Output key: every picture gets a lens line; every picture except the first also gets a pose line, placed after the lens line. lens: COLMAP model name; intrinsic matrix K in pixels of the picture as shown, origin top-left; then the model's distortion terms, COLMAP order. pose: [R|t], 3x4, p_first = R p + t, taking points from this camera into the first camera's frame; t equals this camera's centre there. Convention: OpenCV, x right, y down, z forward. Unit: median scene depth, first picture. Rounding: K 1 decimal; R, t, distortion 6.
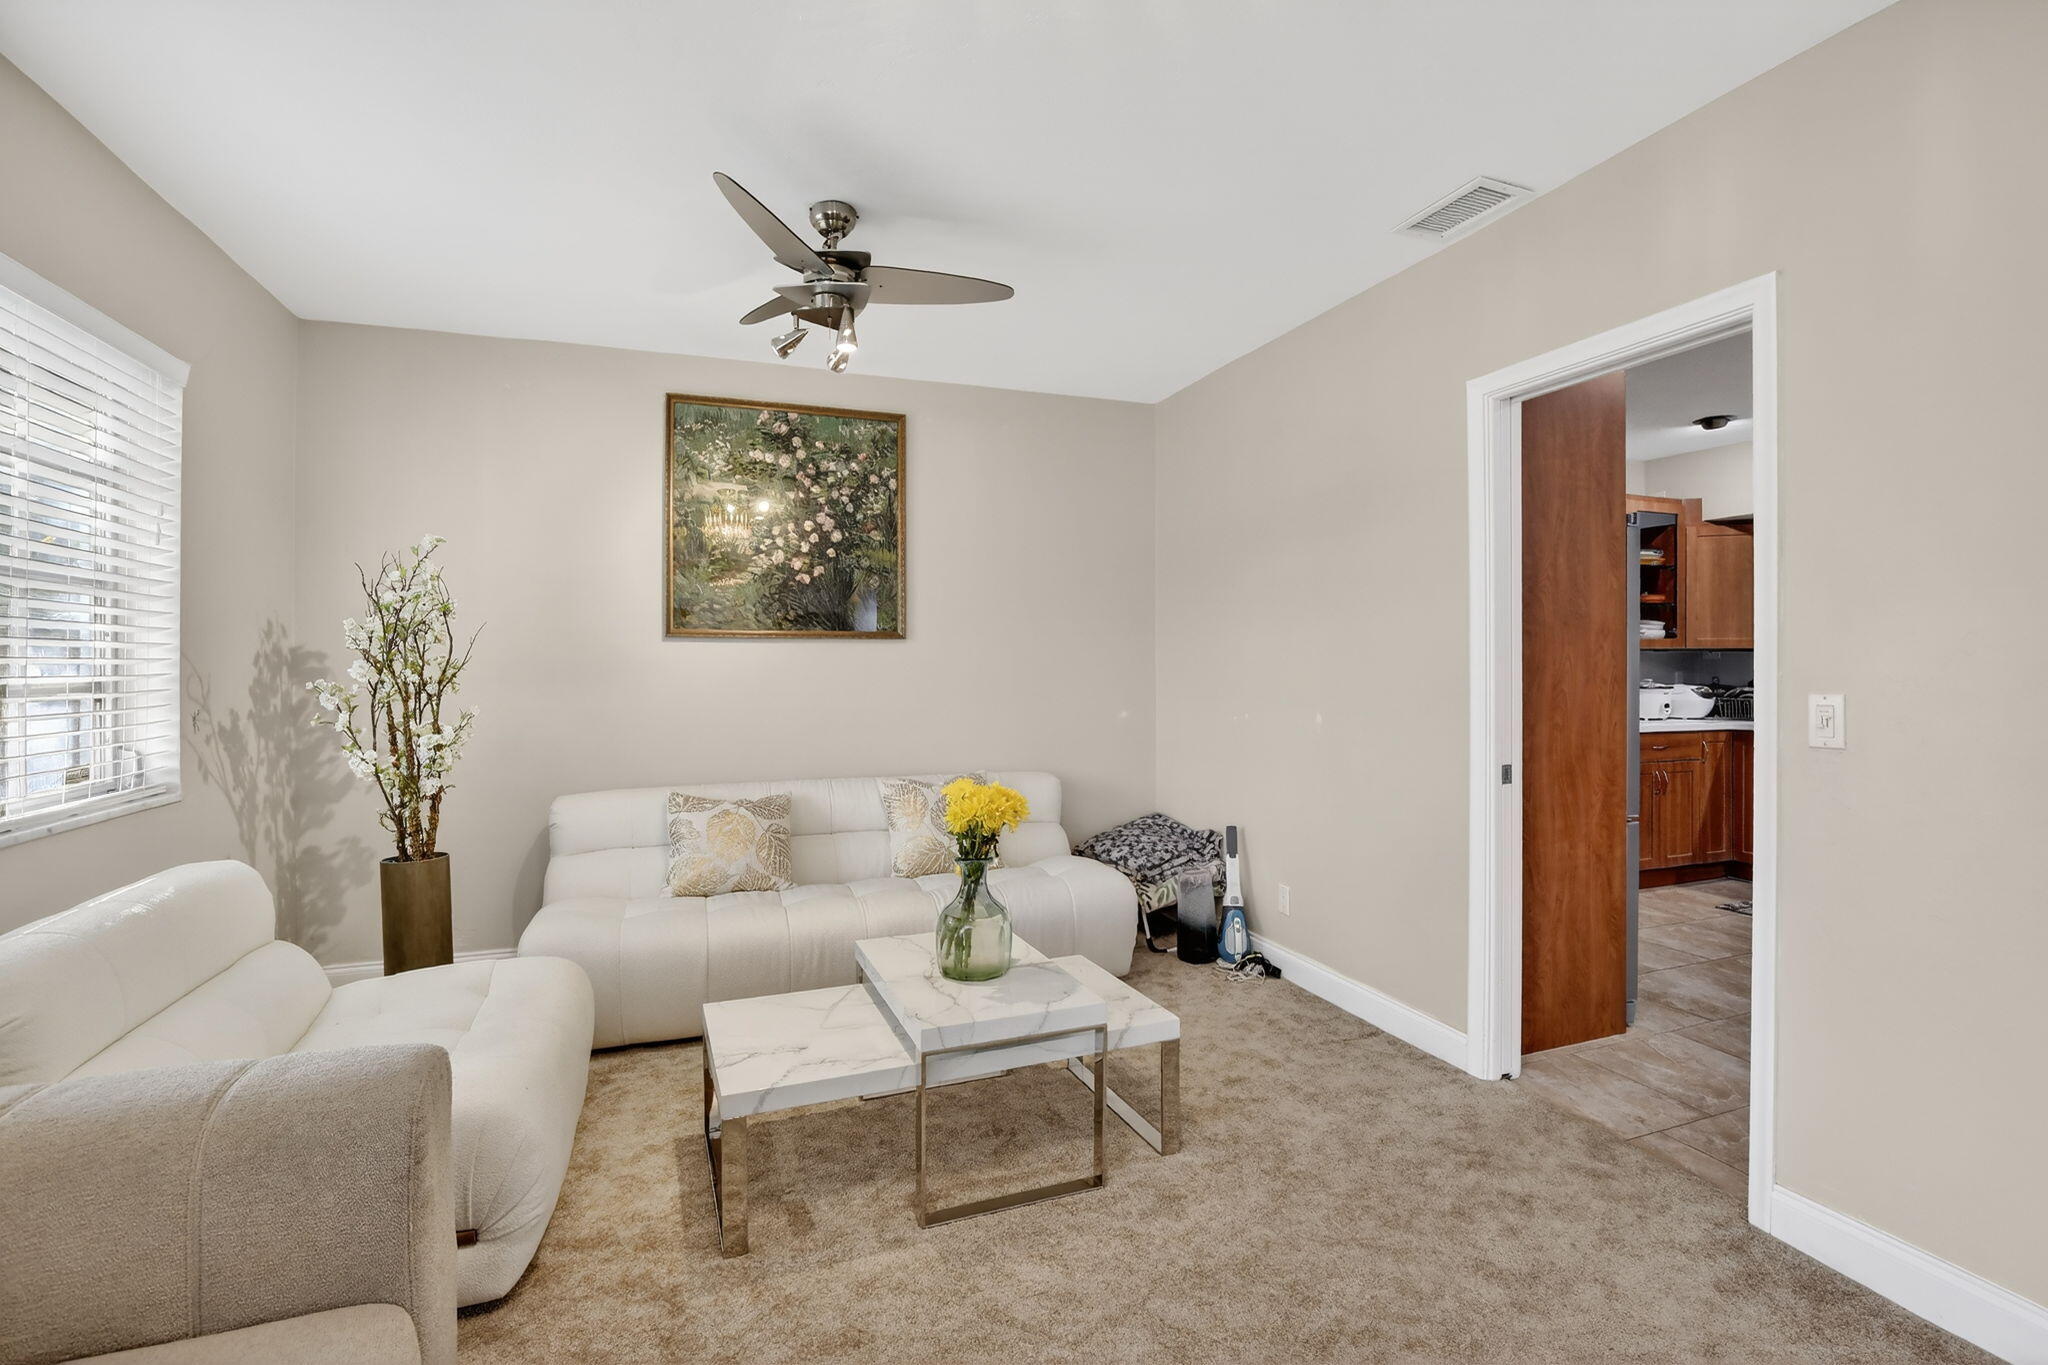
lens RADIAL K [[958.1, 0, 1035.2], [0, 958.1, 669.8], [0, 0, 1]] dist [-0.030845, 0.002860]
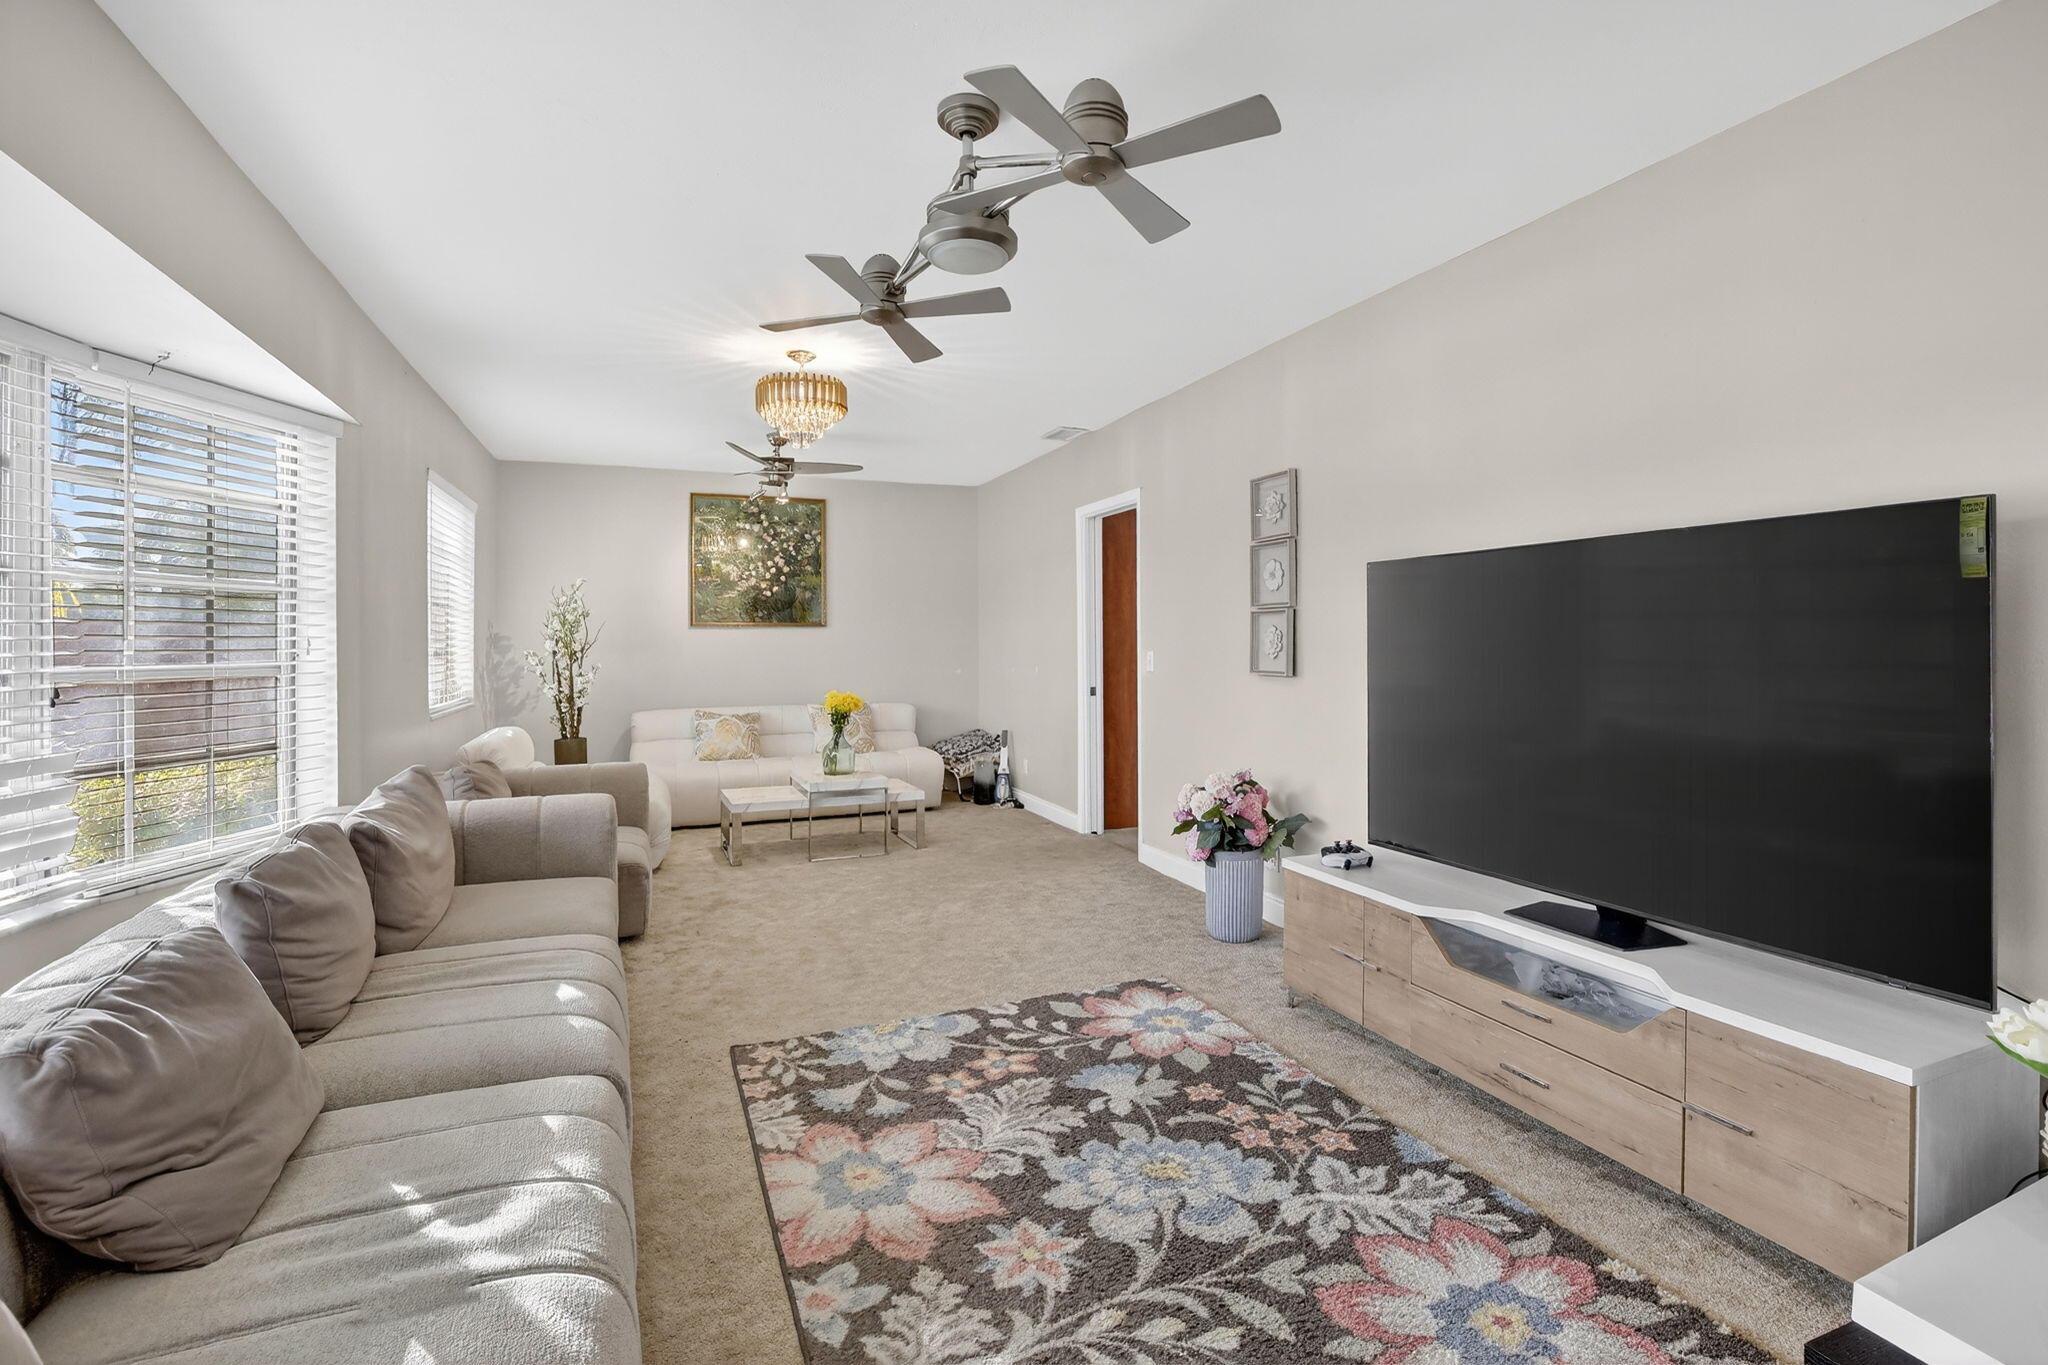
lens RADIAL K [[958.1, 0, 1039.2], [0, 958.1, 643.6], [0, 0, 1]] dist [-0.030845, 0.002860]
pose [[0.999484, -0.002629, 0.032007, 0.232190], [0.002794, 0.999983, -0.005094, 0.008508], [-0.031993, 0.005181, 0.999475, -0.890236]]
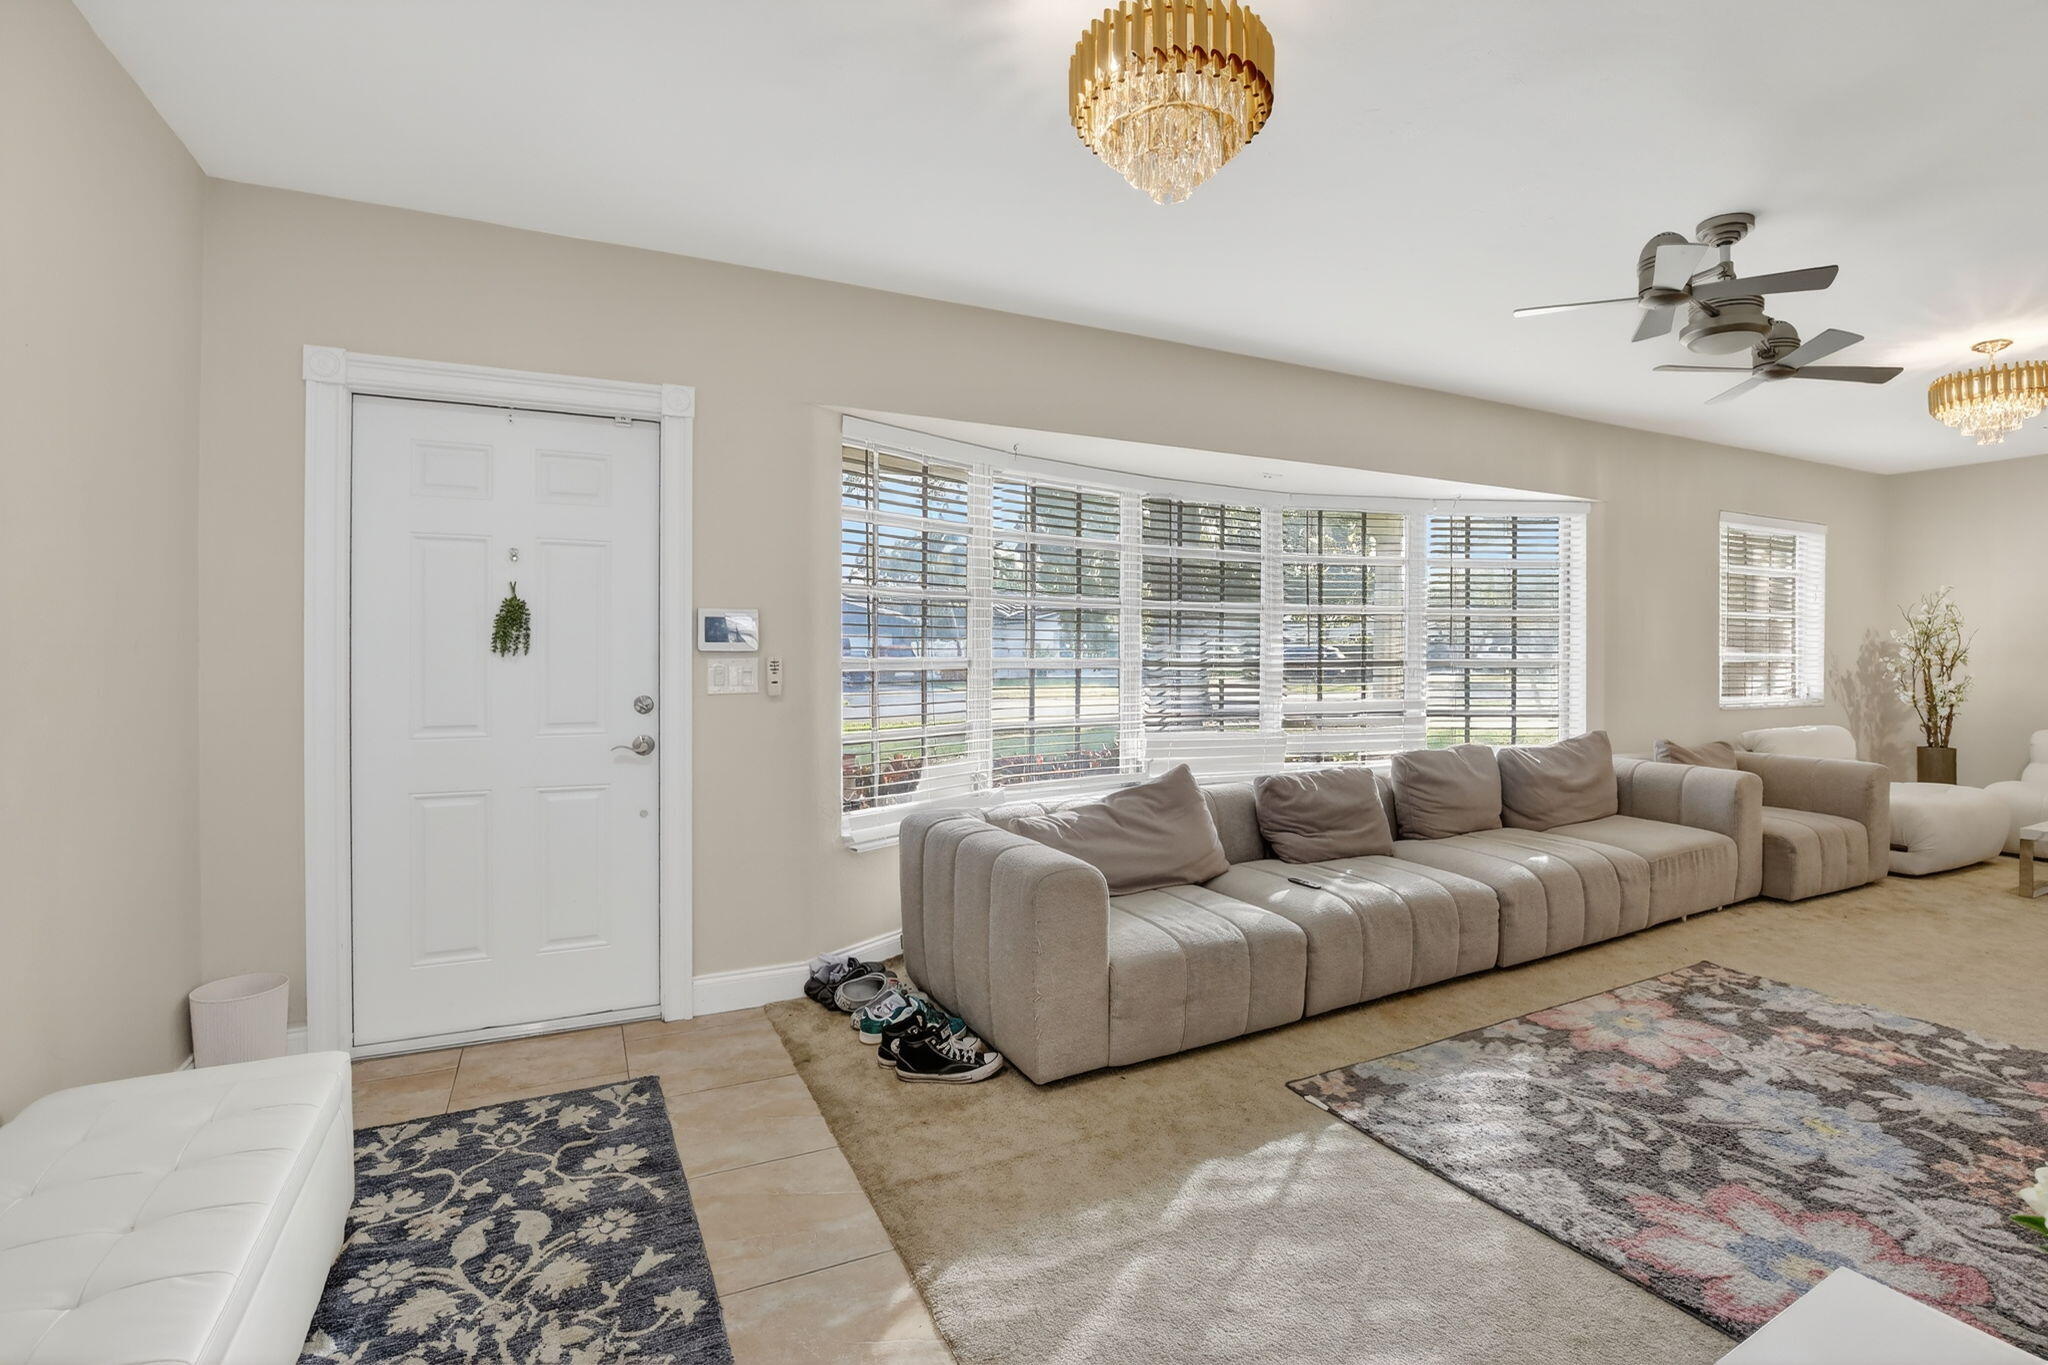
lens RADIAL K [[958.1, 0, 1053.4], [0, 958.1, 649.2], [0, 0, 1]] dist [-0.030845, 0.002860]
pose [[0.108492, 0.001212, -0.994097, 0.927839], [-0.011978, 0.999928, -0.000088, 0.011876], [0.994025, 0.011917, 0.108499, -0.899766]]
